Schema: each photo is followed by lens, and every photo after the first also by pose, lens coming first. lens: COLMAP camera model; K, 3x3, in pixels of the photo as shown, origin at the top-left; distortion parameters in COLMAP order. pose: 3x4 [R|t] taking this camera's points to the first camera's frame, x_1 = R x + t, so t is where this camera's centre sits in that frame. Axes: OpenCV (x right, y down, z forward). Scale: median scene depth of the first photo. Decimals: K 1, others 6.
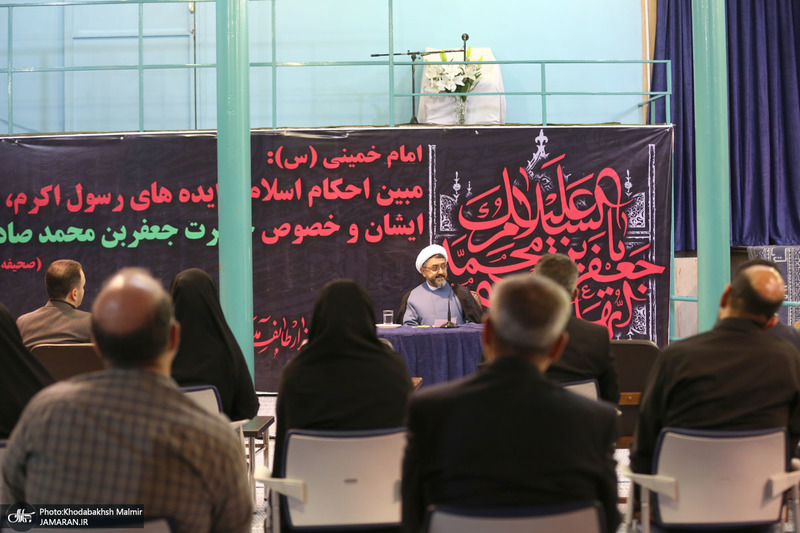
lens RADIAL K [[1894.2, 0, 399.1], [0, 1894.2, 263.8], [0, 0, 1]] dist [-0.342197, 0.000000]
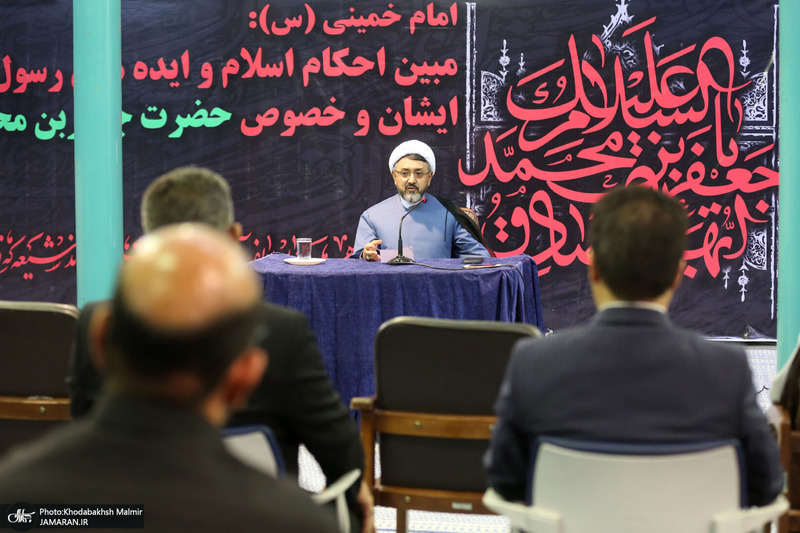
lens RADIAL K [[1894.2, 0, 401.8], [0, 1894.2, 272.2], [0, 0, 1]] dist [-0.342197, 0.000000]
pose [[0.983561, 0.025616, -0.178752, 0.123044], [-0.013972, 0.997715, 0.066097, -0.006868], [0.180036, -0.062513, 0.981672, 0.278318]]
